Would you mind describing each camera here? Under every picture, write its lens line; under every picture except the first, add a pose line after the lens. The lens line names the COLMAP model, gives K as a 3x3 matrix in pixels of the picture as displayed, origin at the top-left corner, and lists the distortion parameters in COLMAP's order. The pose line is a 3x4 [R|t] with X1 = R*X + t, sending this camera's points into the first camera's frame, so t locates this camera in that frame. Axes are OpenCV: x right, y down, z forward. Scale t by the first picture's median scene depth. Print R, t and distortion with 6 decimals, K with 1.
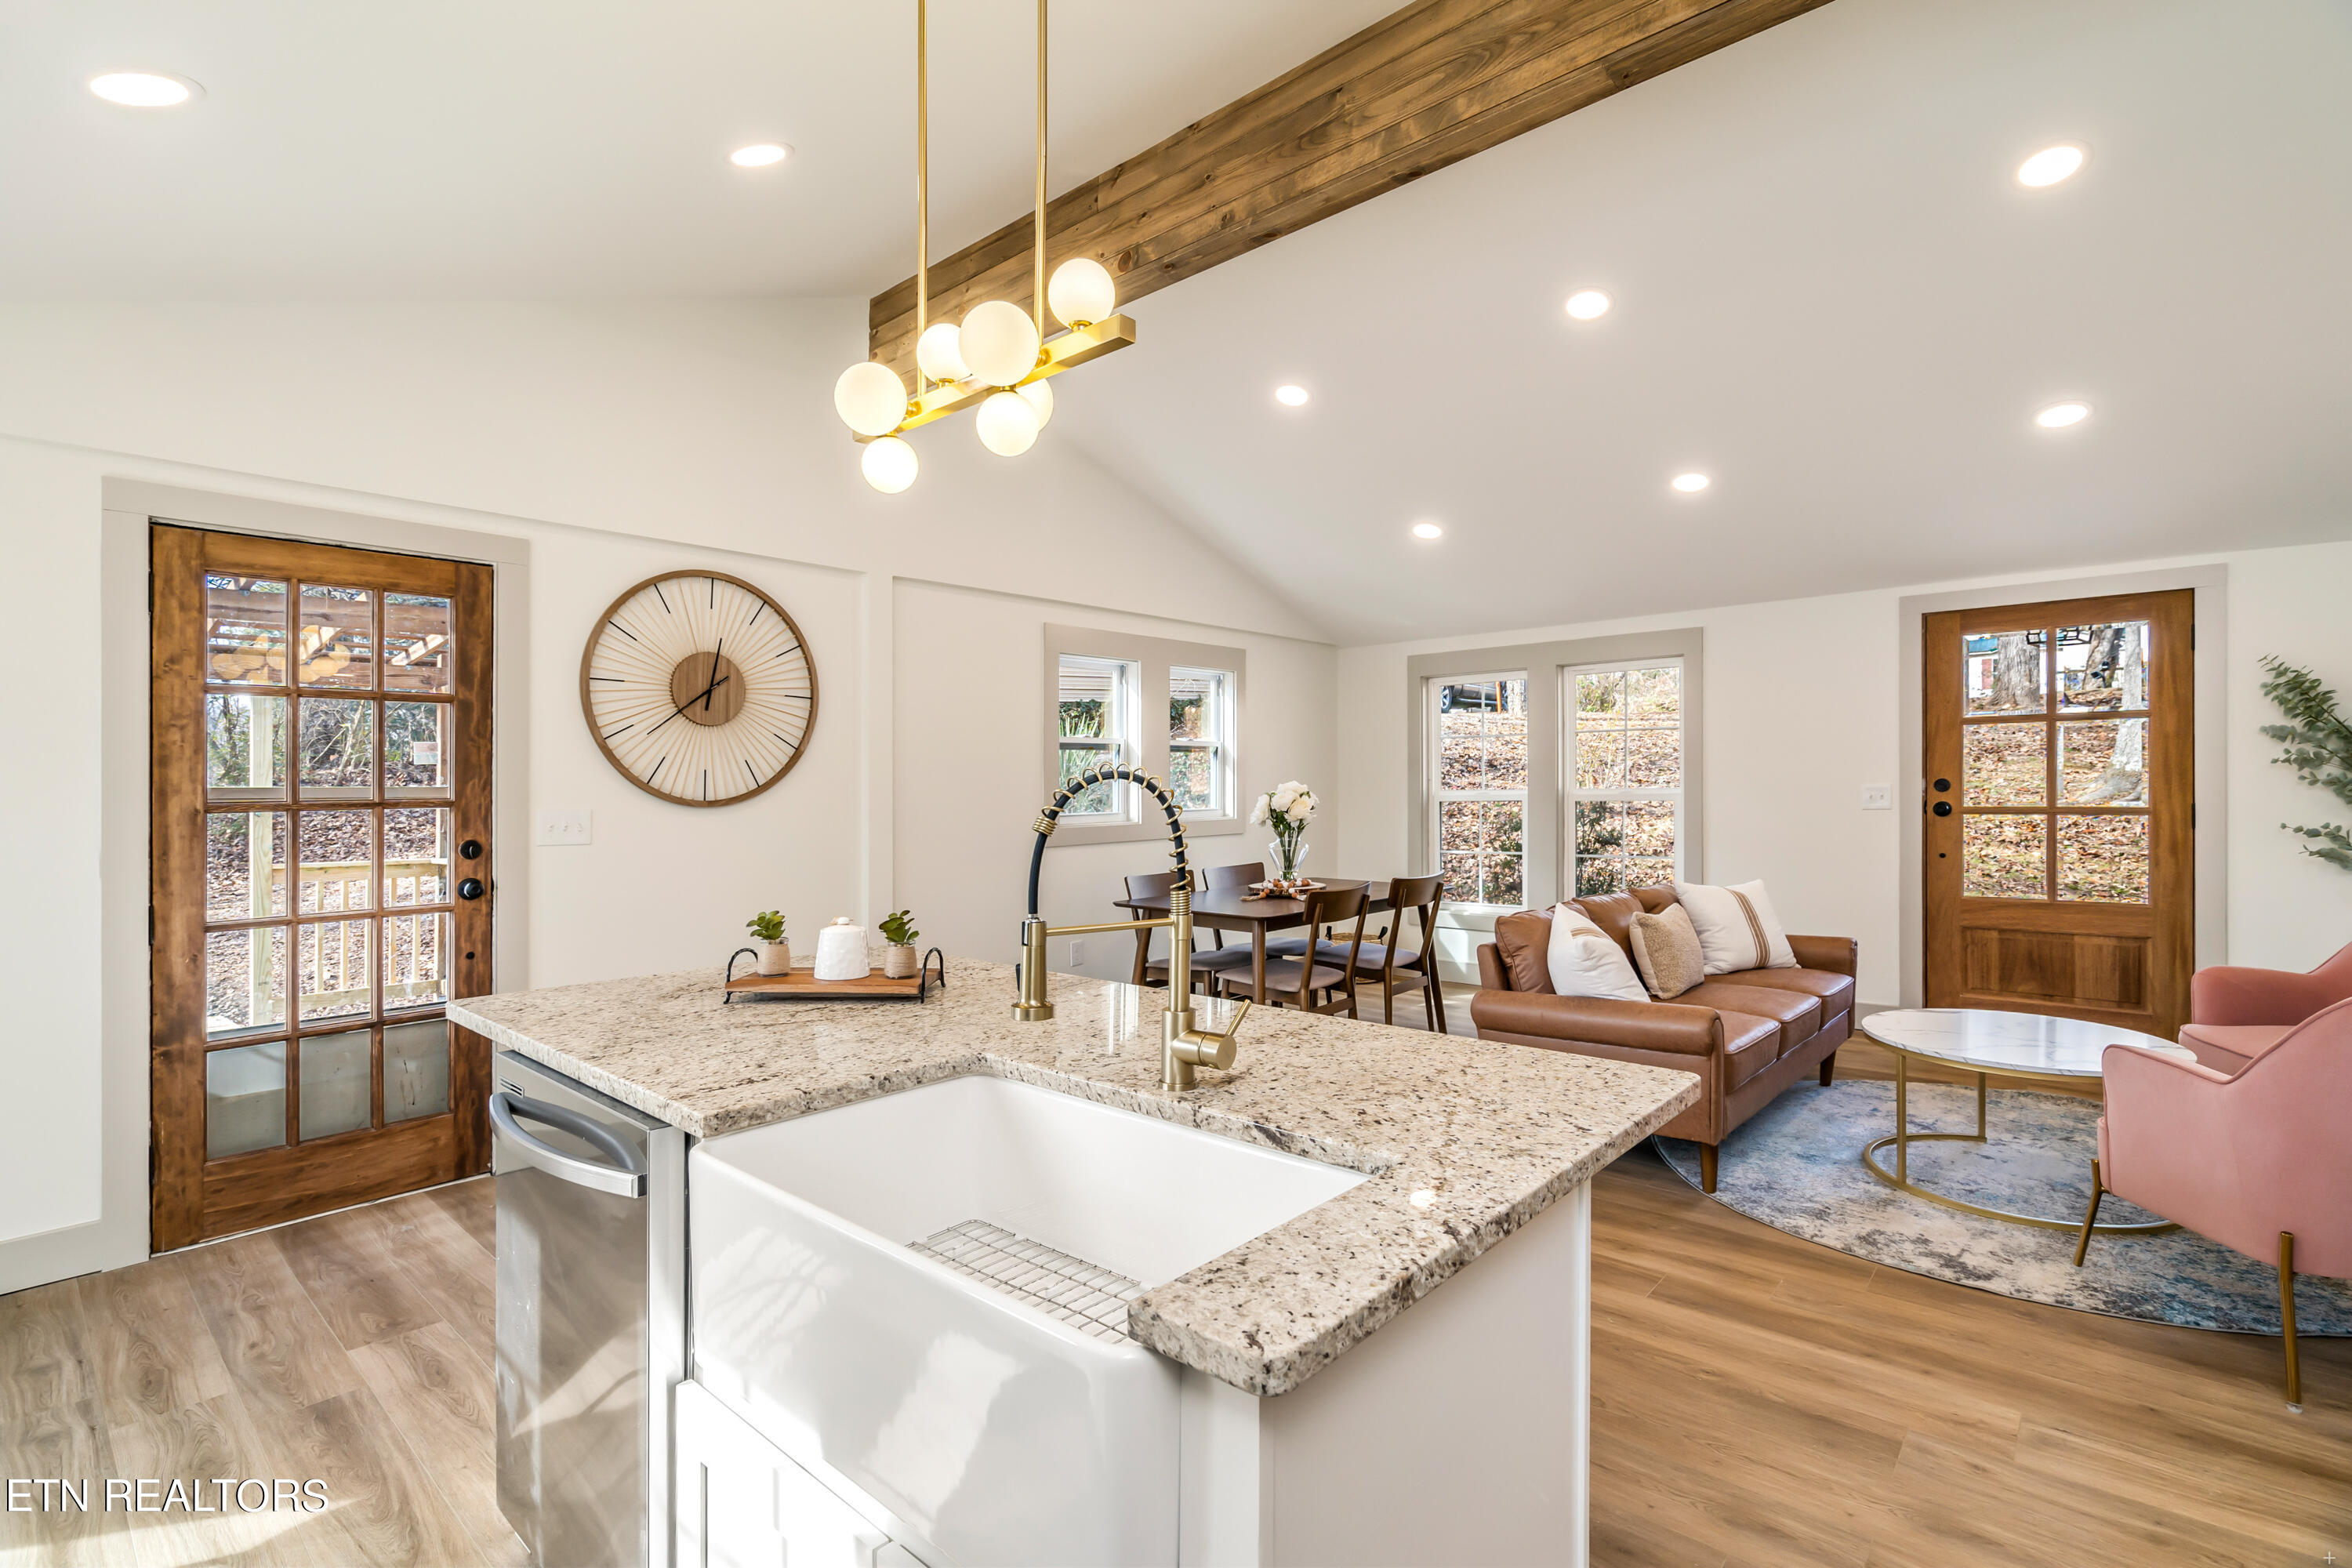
lens RADIAL K [[1081.9, 0, 1128.2], [0, 1081.9, 791.7], [0, 0, 1]] dist [-0.021688, 0.003934]
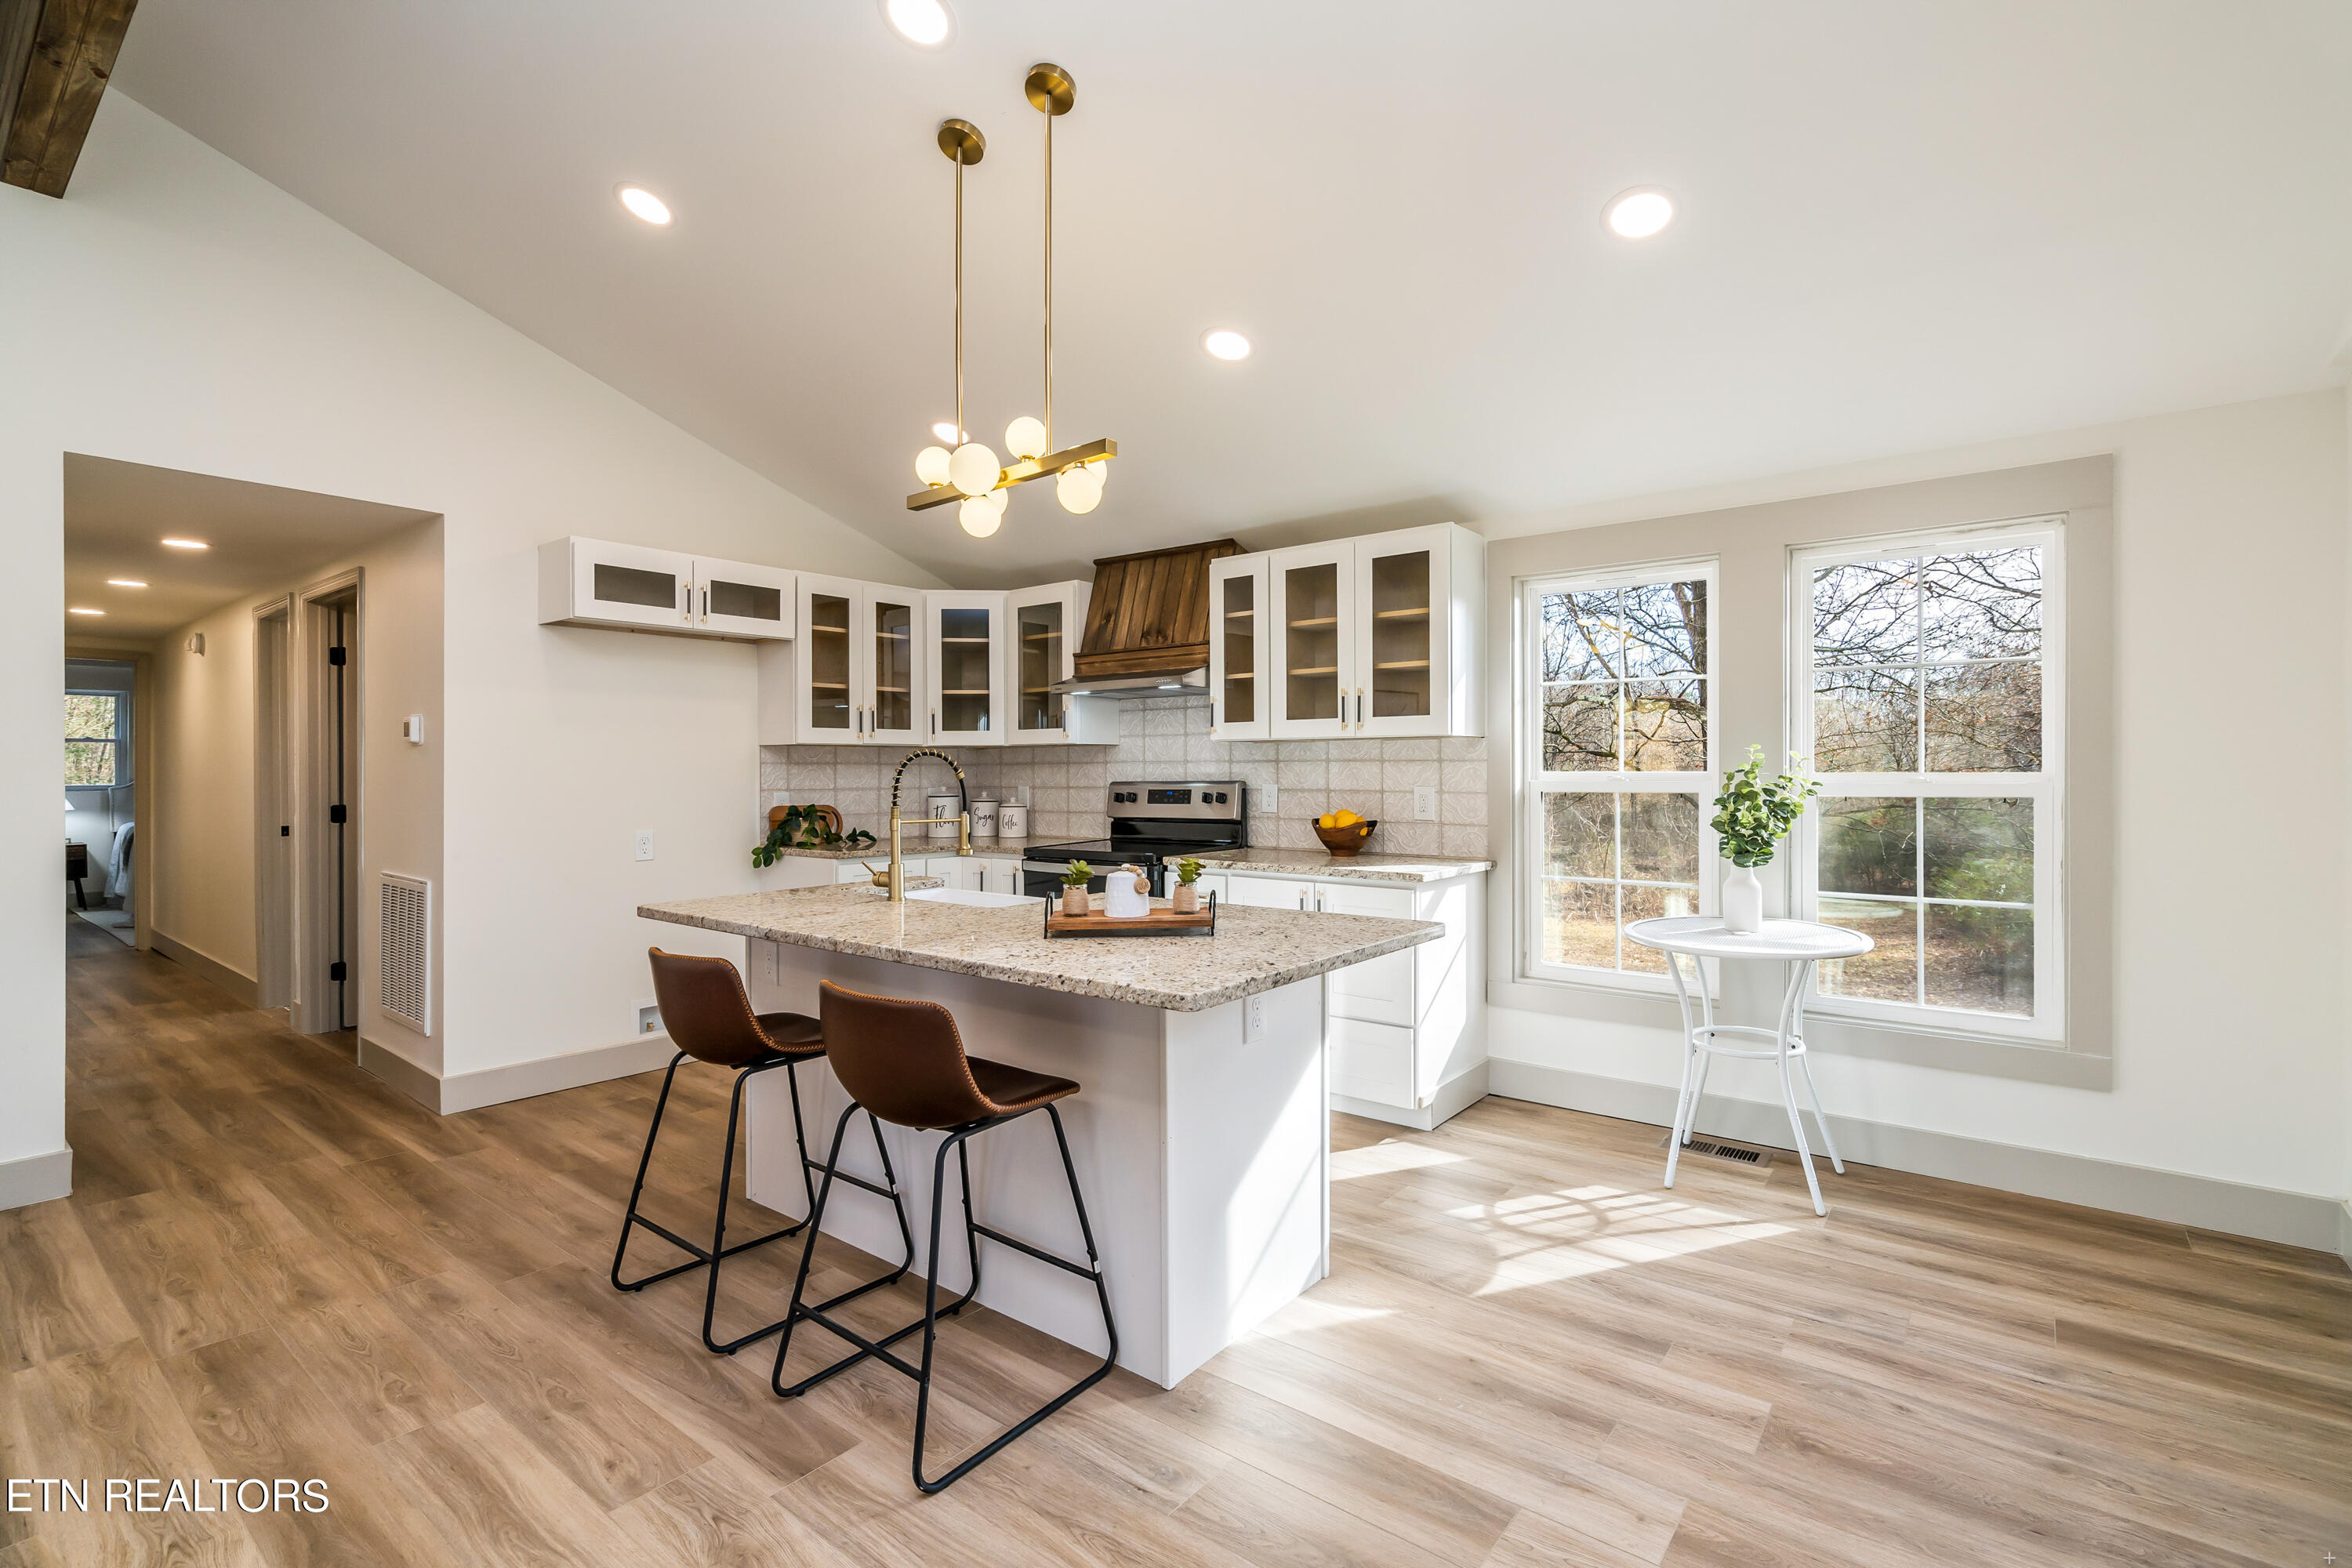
lens RADIAL K [[1081.9, 0, 1195.2], [0, 1081.9, 766.2], [0, 0, 1]] dist [-0.021688, 0.003934]
pose [[-0.997288, 0.018177, -0.071318, -0.185084], [0.018115, 0.999835, 0.001515, 0.005547], [0.071333, 0.000219, -0.997453, 1.495229]]
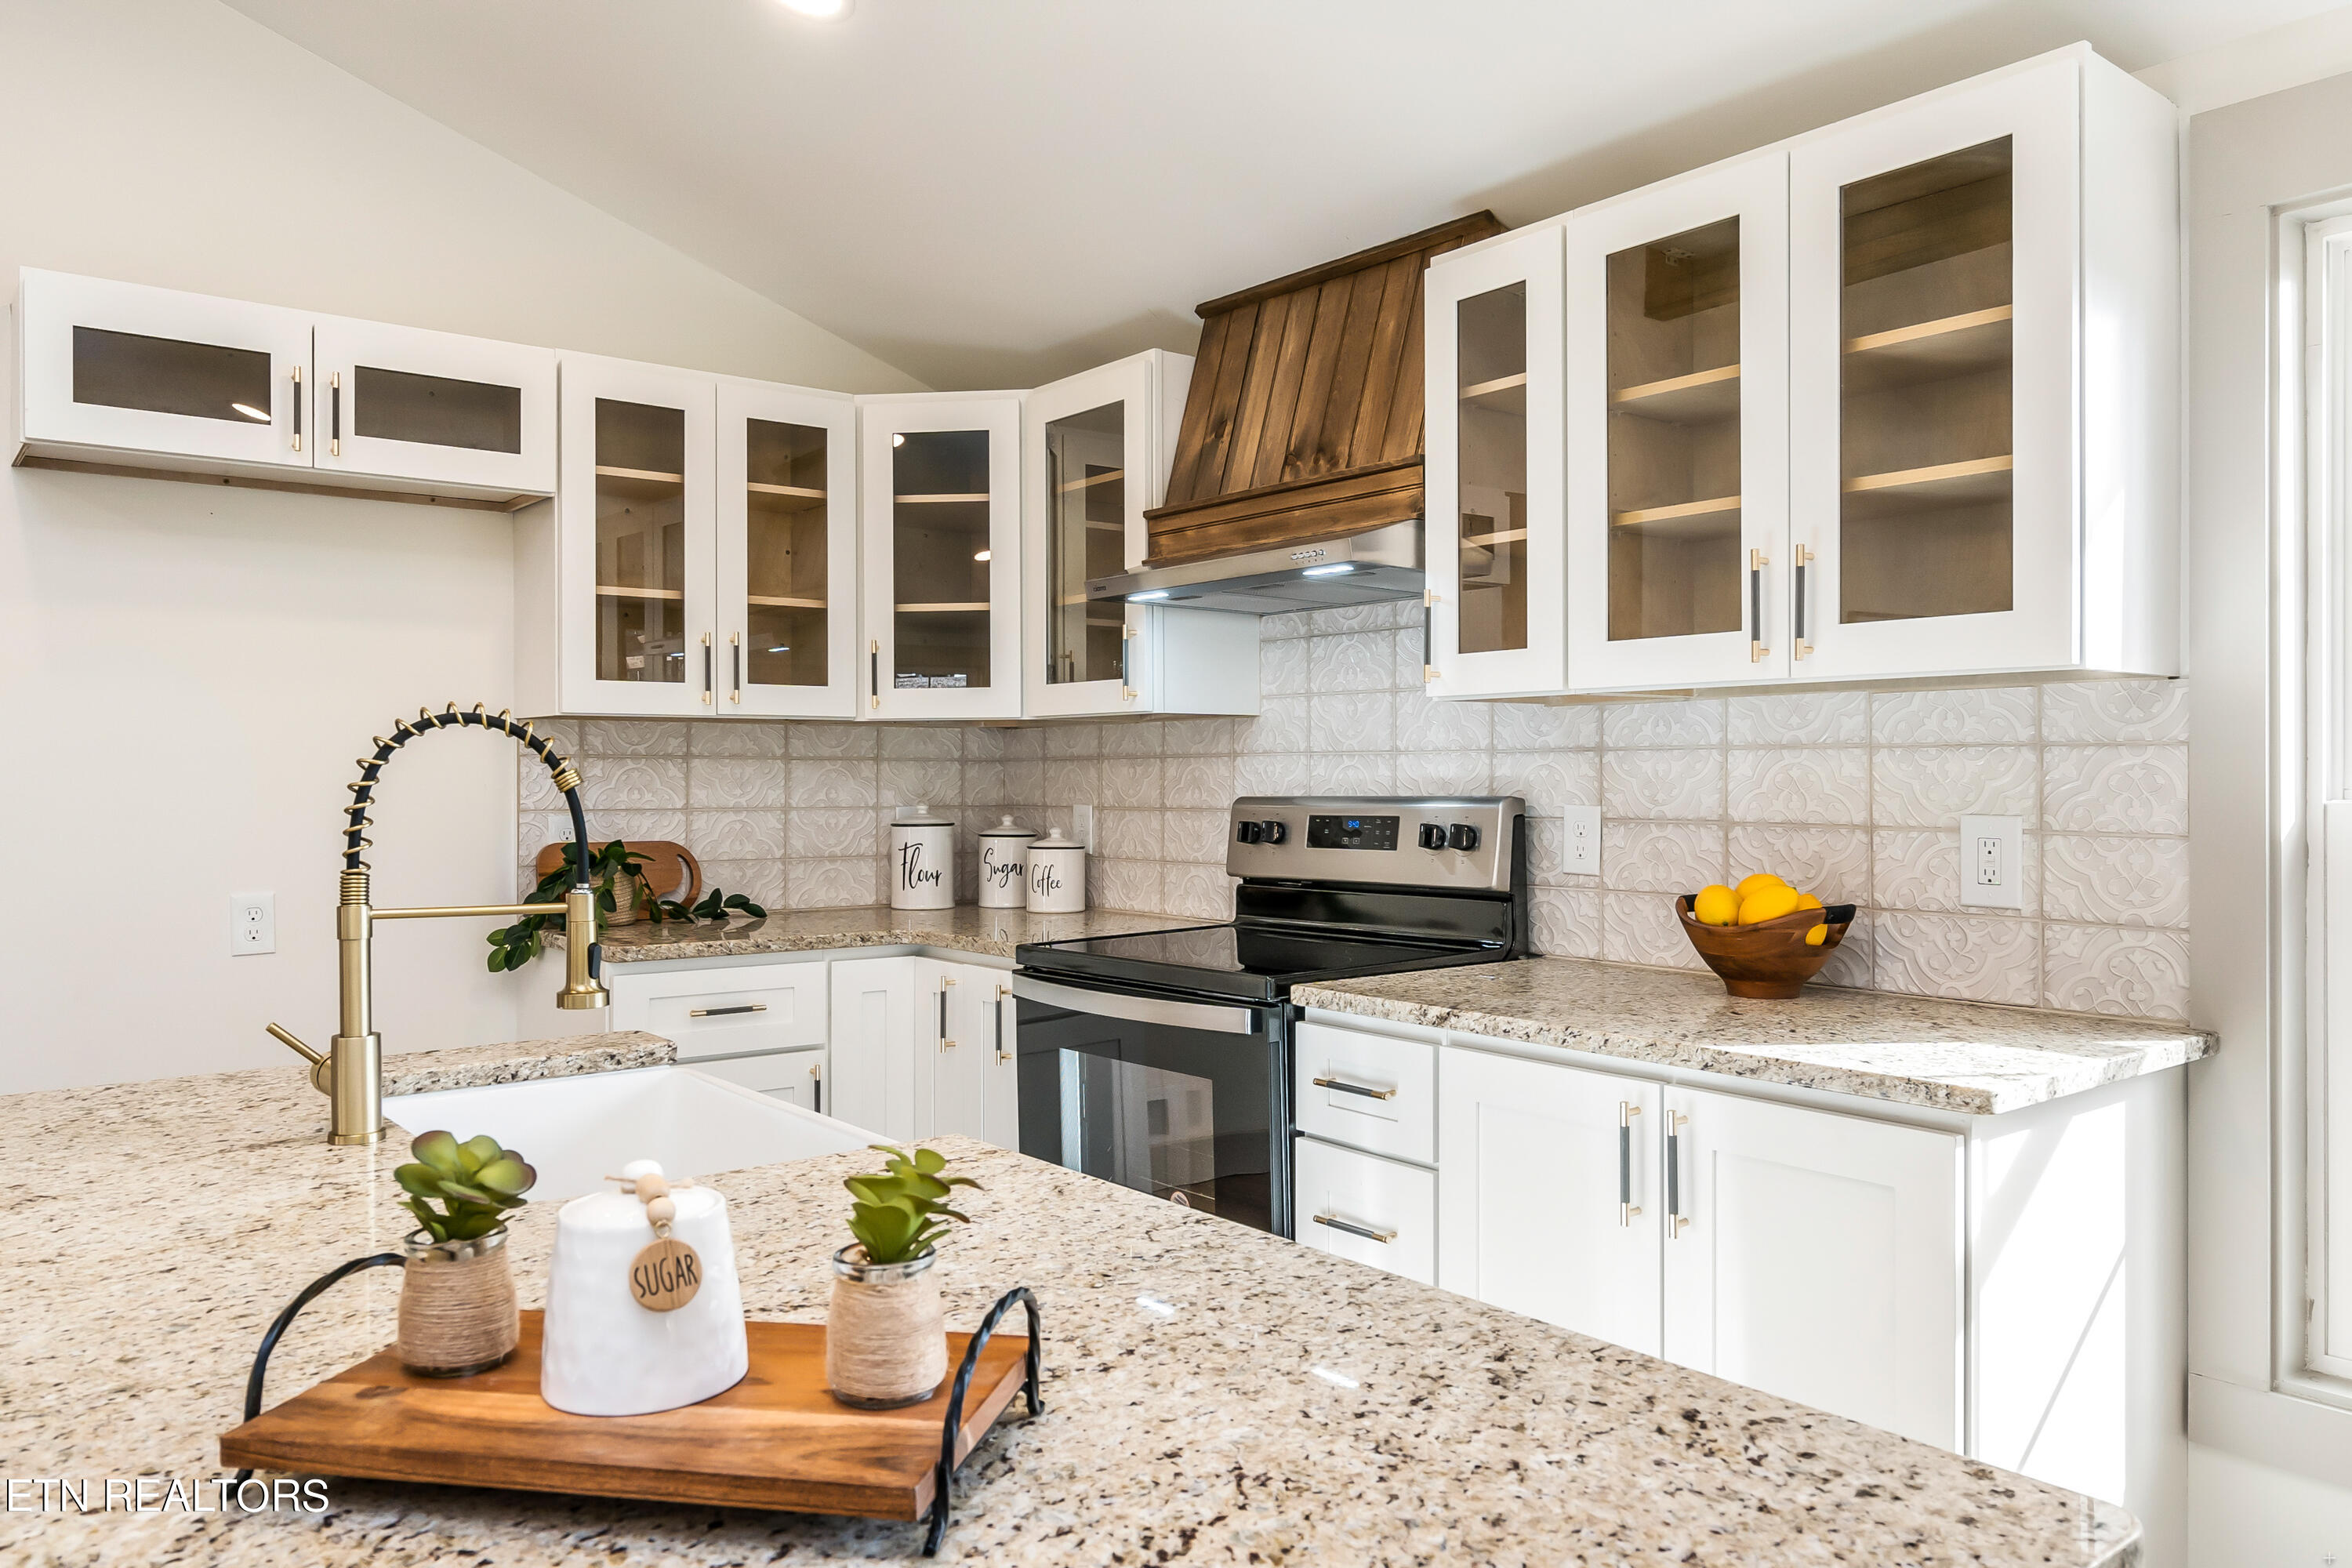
lens RADIAL K [[1665.0, 0, 1191.7], [0, 1665.0, 770.3], [0, 0, 1]] dist [0.011300, -0.011795]
pose [[-0.987227, 0.016274, 0.158489, -0.330810], [0.016126, 0.999868, -0.002217, 0.013417], [-0.158504, 0.000367, -0.987358, 0.963656]]
